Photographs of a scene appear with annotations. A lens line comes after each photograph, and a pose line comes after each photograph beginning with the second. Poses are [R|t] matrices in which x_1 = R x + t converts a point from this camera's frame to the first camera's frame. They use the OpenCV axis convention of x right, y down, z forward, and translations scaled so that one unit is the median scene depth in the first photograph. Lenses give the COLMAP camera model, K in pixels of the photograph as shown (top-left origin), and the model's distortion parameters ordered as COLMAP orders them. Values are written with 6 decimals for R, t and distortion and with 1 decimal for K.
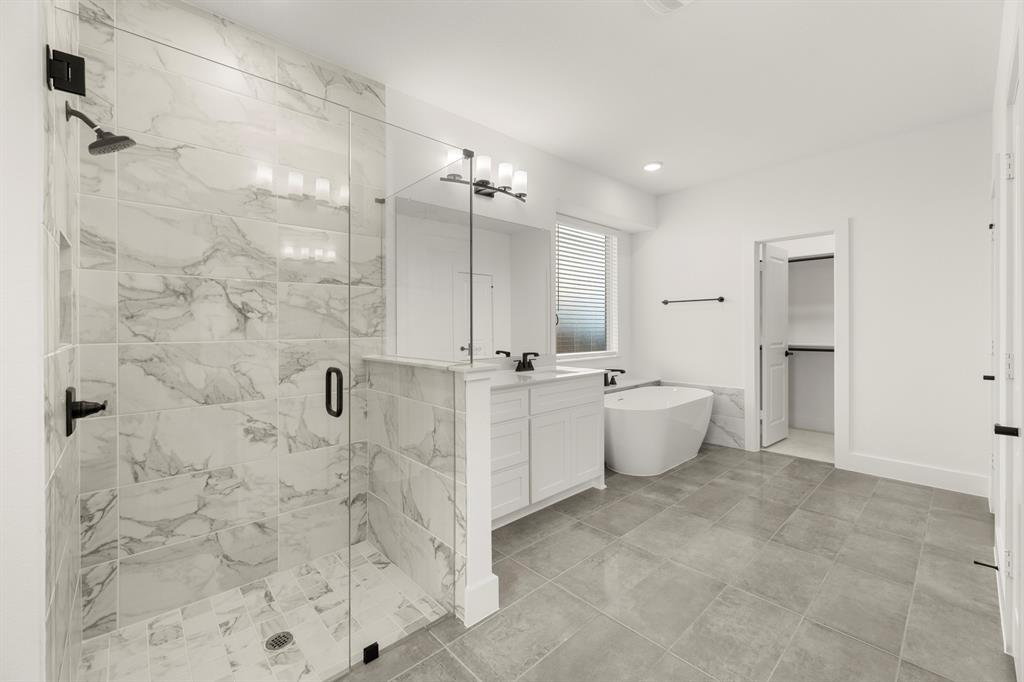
lens RADIAL K [[425.0, 0, 513.6], [0, 425.0, 320.7], [0, 0, 1]] dist [0.000234, -0.000028]
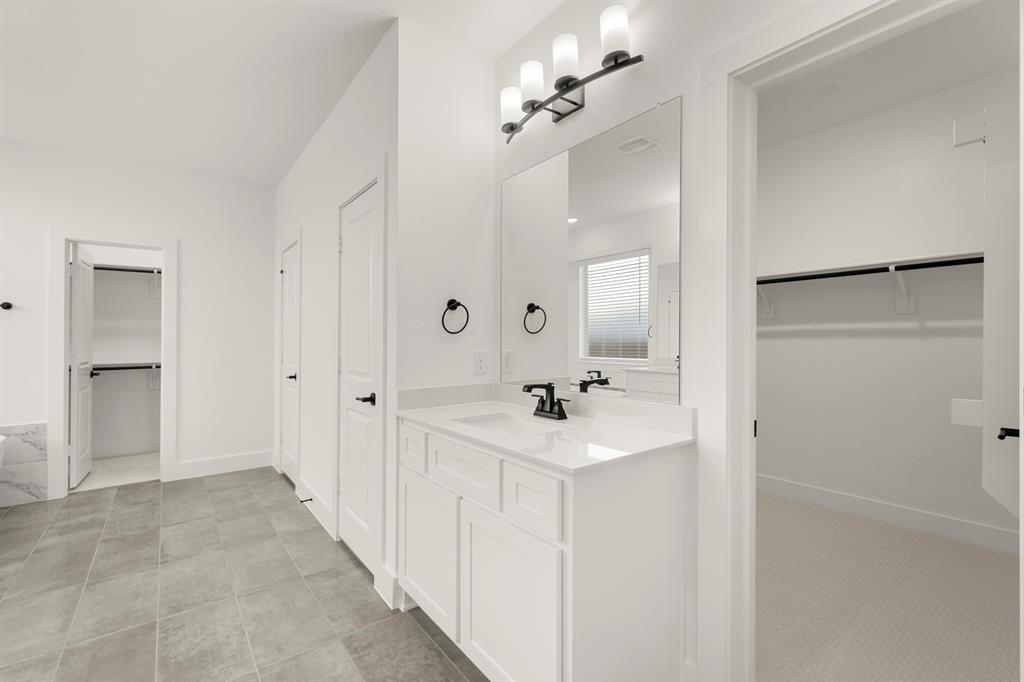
lens RADIAL K [[435.3, 0, 512.0], [0, 435.3, 341.0], [0, 0, 1]] dist [-0.000246, -0.000133]
pose [[0.087507, 0.001985, 0.996162, -0.229967], [-0.008486, 0.999963, -0.001247, 0.004136], [-0.996128, -0.008344, 0.087520, 0.093535]]
